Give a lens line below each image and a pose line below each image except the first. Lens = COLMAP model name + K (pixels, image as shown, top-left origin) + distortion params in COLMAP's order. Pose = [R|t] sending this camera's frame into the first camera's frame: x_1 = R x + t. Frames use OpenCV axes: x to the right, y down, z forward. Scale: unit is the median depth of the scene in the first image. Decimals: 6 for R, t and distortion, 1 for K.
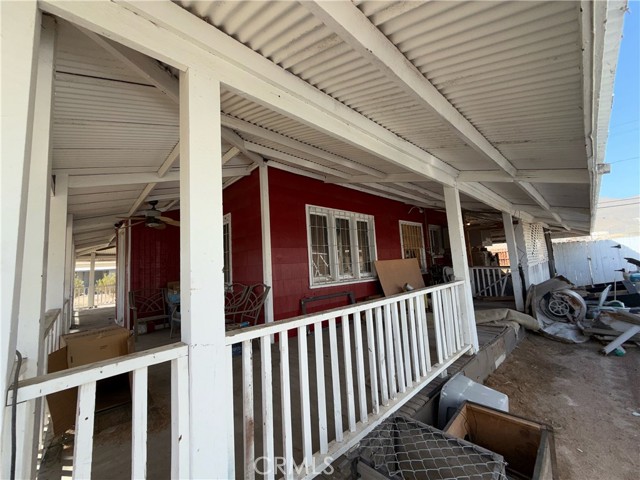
lens RADIAL K [[255.2, 0, 319.5], [0, 255.2, 239.5], [0, 0, 1]] dist [0.002526, -0.000668]
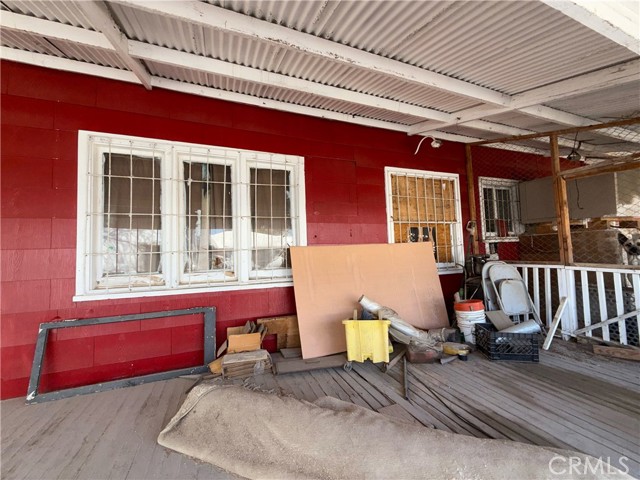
lens RADIAL K [[255.2, 0, 325.8], [0, 255.2, 227.4], [0, 0, 1]] dist [0.002526, -0.000668]
pose [[0.931115, 0.023416, -0.363973, 0.439462], [0.000546, 0.997846, 0.065591, 0.011849], [0.364725, -0.061272, 0.929097, 0.536797]]
